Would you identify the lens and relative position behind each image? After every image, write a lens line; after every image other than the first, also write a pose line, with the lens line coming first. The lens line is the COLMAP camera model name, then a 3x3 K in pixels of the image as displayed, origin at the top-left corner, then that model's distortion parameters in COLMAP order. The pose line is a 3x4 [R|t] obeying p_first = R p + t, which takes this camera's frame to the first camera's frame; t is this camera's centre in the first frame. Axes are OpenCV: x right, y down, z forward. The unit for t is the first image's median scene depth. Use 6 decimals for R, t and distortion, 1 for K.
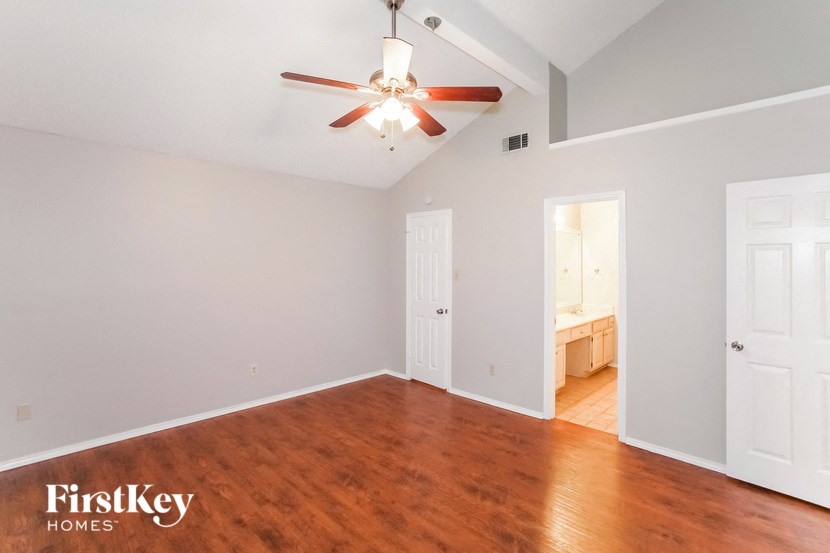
lens RADIAL K [[398.7, 0, 415.4], [0, 398.7, 269.9], [0, 0, 1]] dist [-0.004160, 0.001352]
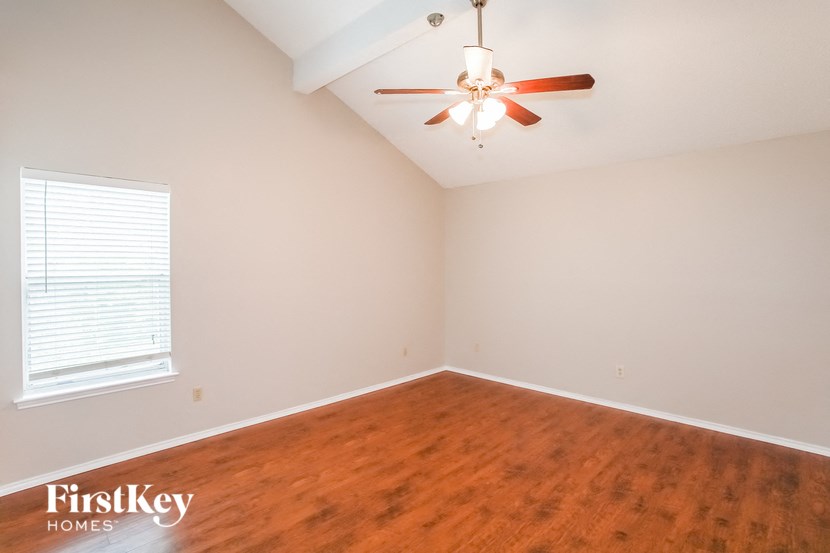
lens RADIAL K [[398.7, 0, 409.8], [0, 398.7, 273.4], [0, 0, 1]] dist [-0.004160, 0.001352]
pose [[0.011886, 0.007220, -0.999903, 0.754445], [-0.003707, 0.999967, 0.007176, 0.002556], [0.999922, 0.003621, 0.011912, 0.614628]]
